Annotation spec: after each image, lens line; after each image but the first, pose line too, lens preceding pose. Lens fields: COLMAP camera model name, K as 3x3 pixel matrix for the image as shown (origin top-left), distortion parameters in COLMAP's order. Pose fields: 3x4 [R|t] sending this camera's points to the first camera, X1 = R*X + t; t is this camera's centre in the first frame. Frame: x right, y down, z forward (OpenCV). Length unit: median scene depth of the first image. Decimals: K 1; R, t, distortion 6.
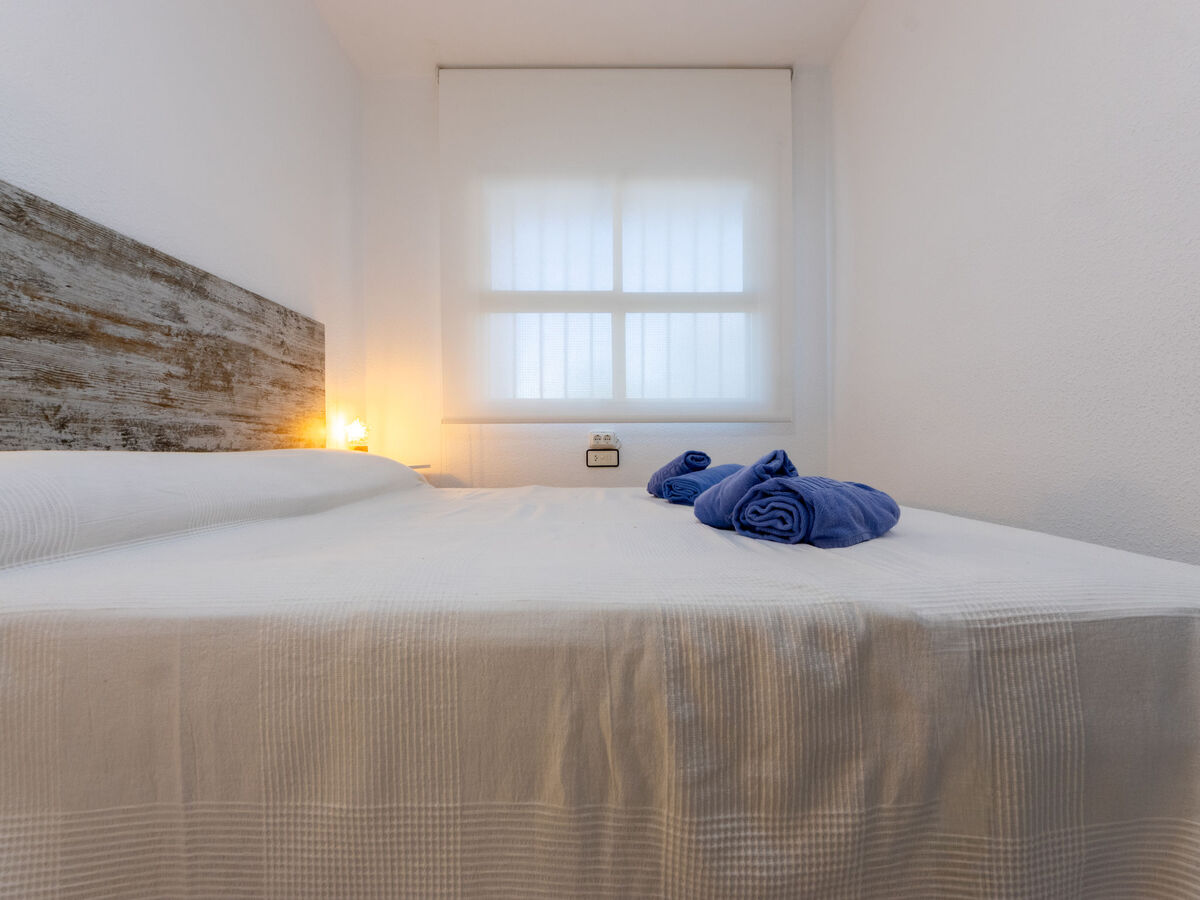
lens RADIAL K [[521.2, 0, 607.7], [0, 521.2, 452.5], [0, 0, 1]] dist [0.002431, -0.005747]
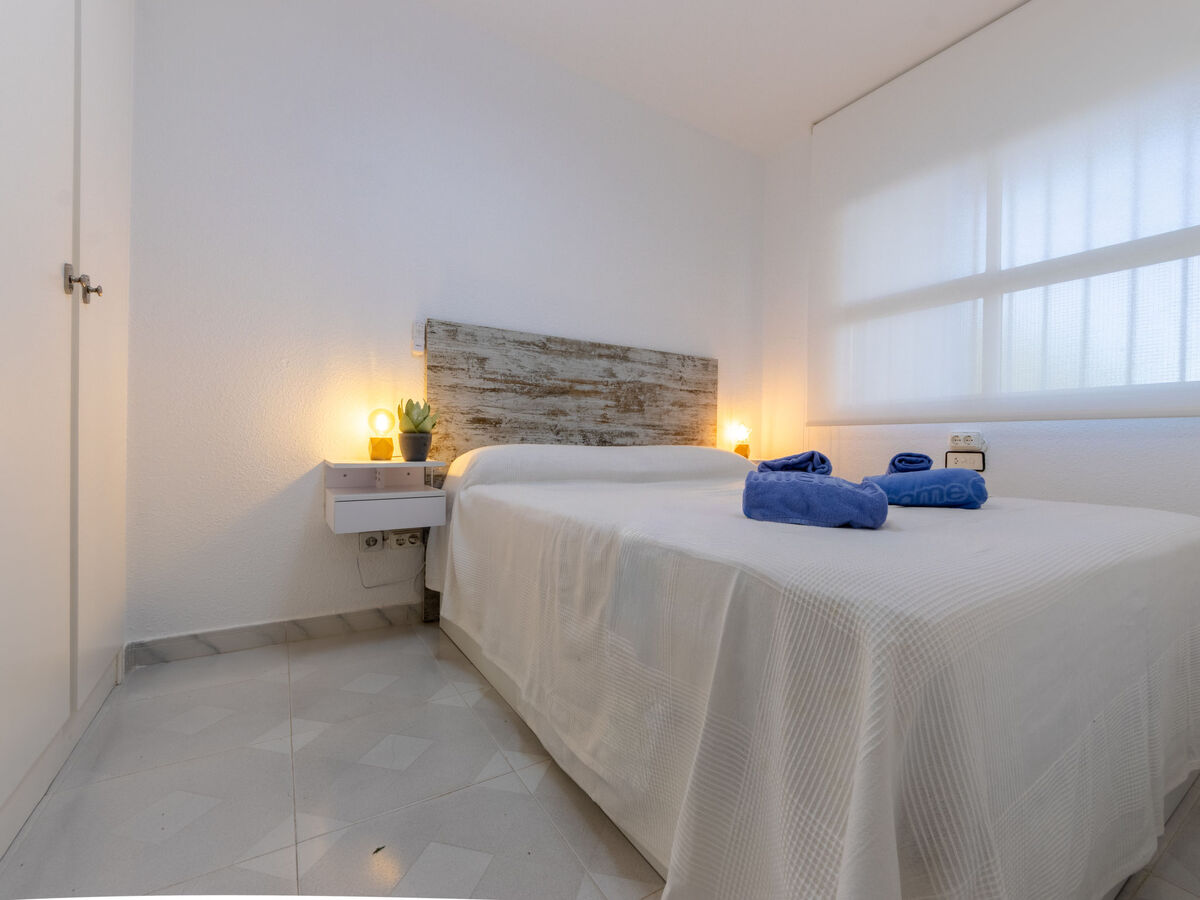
lens RADIAL K [[521.2, 0, 600.0], [0, 521.2, 446.4], [0, 0, 1]] dist [0.002431, -0.005747]
pose [[0.521539, 0.014420, -0.853106, 0.745602], [-0.023644, 0.999717, 0.002444, -0.003377], [0.852900, 0.018896, 0.521732, -0.024786]]
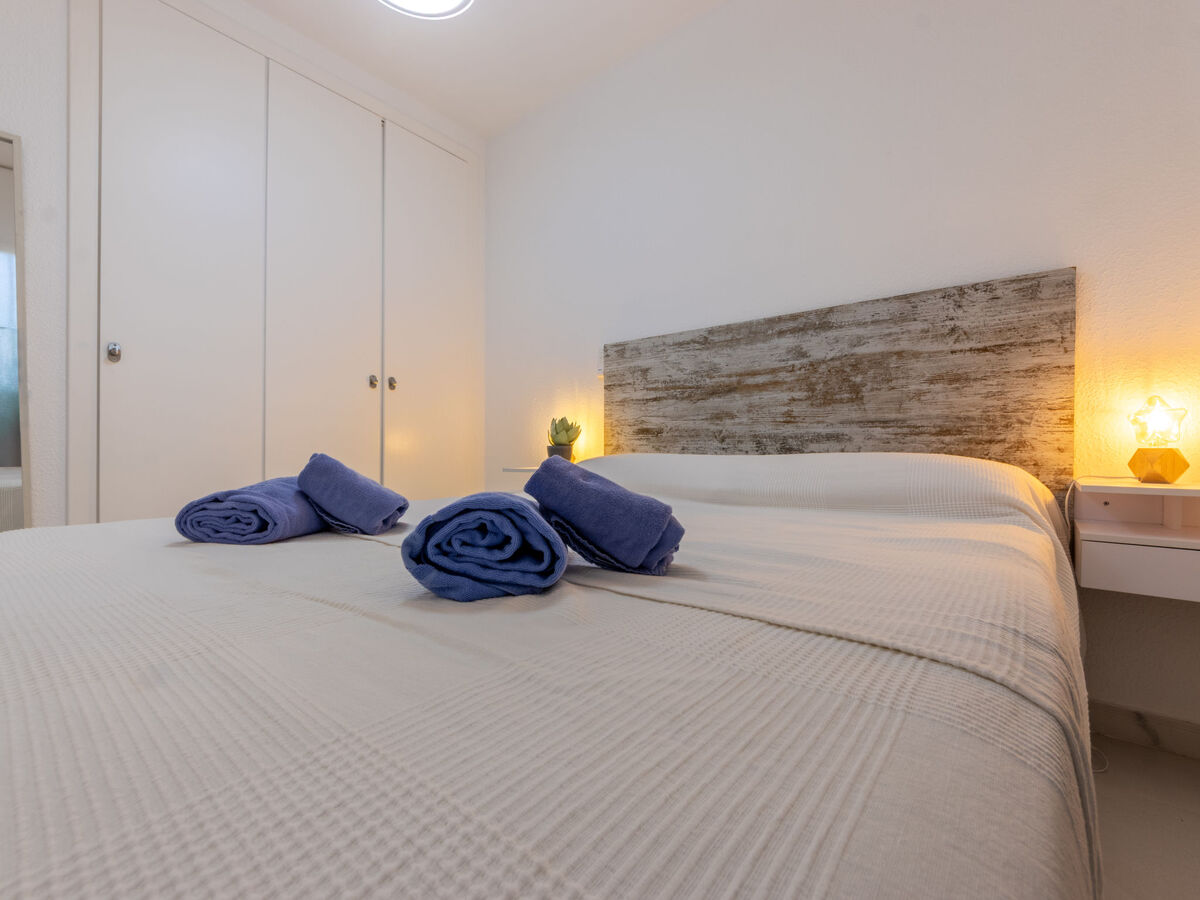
lens RADIAL K [[521.2, 0, 599.7], [0, 521.2, 455.9], [0, 0, 1]] dist [0.002431, -0.005747]
pose [[-0.648356, 0.000748, -0.761337, 0.516621], [-0.009176, 0.999919, 0.008797, -0.006049], [0.761282, 0.012689, -0.648296, 1.417895]]
